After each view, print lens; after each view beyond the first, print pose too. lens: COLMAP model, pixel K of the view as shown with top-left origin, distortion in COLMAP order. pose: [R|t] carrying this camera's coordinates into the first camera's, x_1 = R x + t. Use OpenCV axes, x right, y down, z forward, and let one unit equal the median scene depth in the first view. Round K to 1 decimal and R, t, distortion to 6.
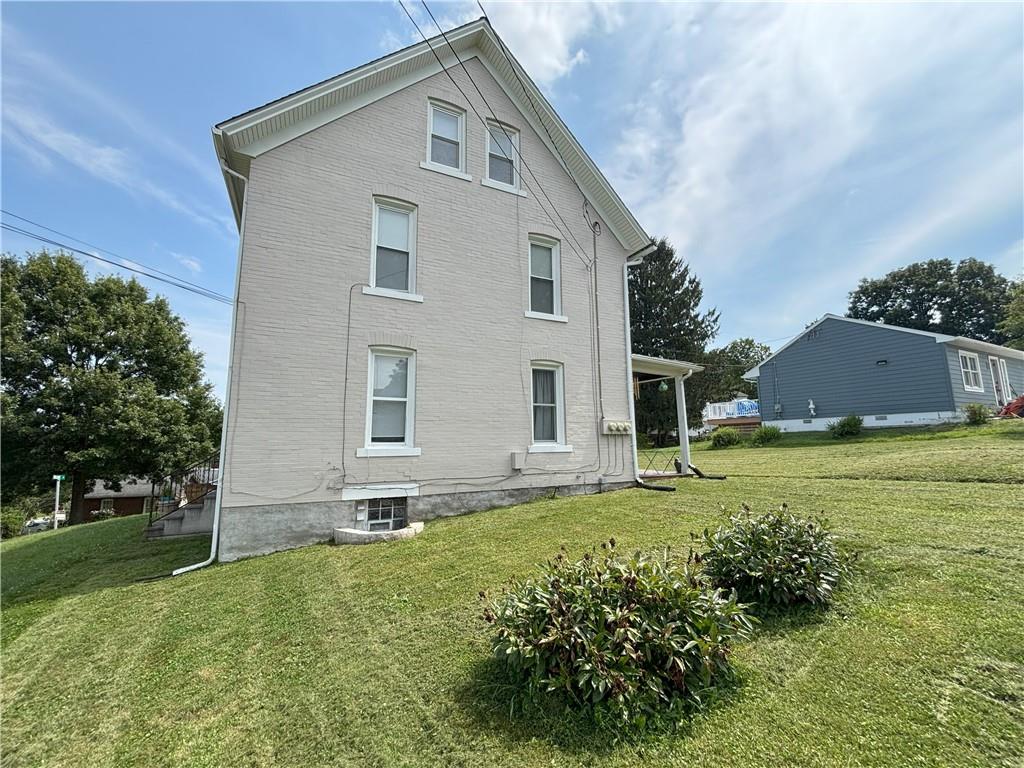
lens RADIAL K [[415.2, 0, 510.1], [0, 415.2, 384.4], [0, 0, 1]] dist [0.008083, 0.000204]
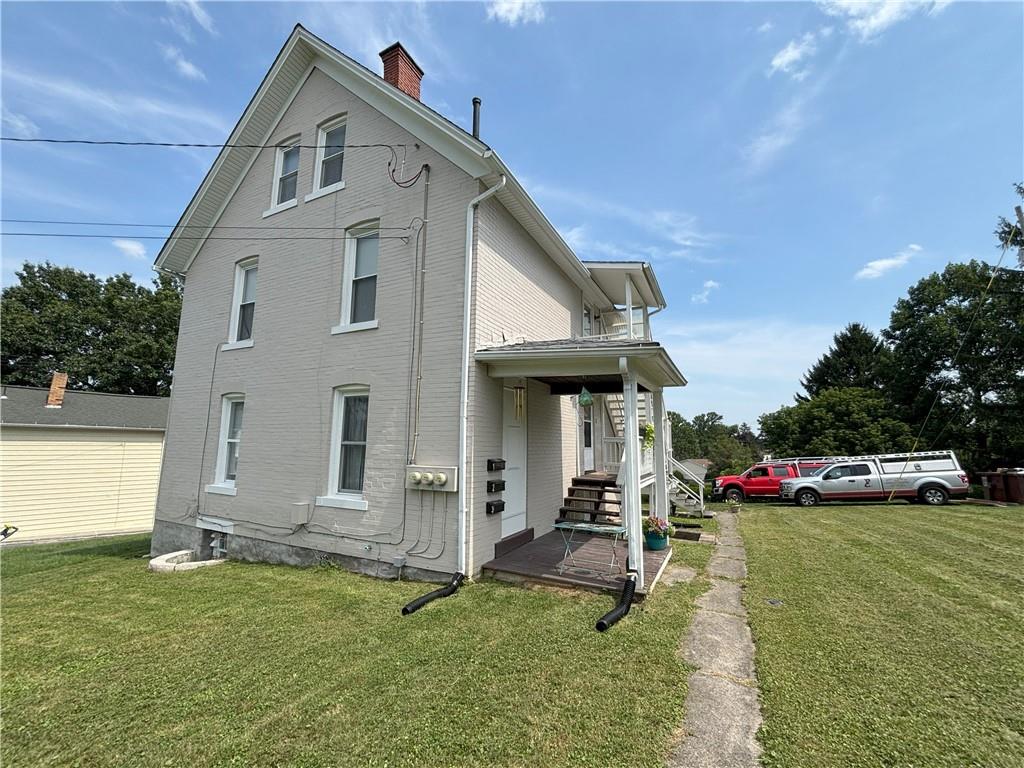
lens RADIAL K [[415.2, 0, 510.1], [0, 415.2, 384.4], [0, 0, 1]] dist [0.008083, 0.000204]
pose [[0.597602, -0.092567, -0.796431, 0.886265], [0.088792, 0.994844, -0.049003, 0.004523], [0.796861, -0.041432, 0.602740, 0.779232]]
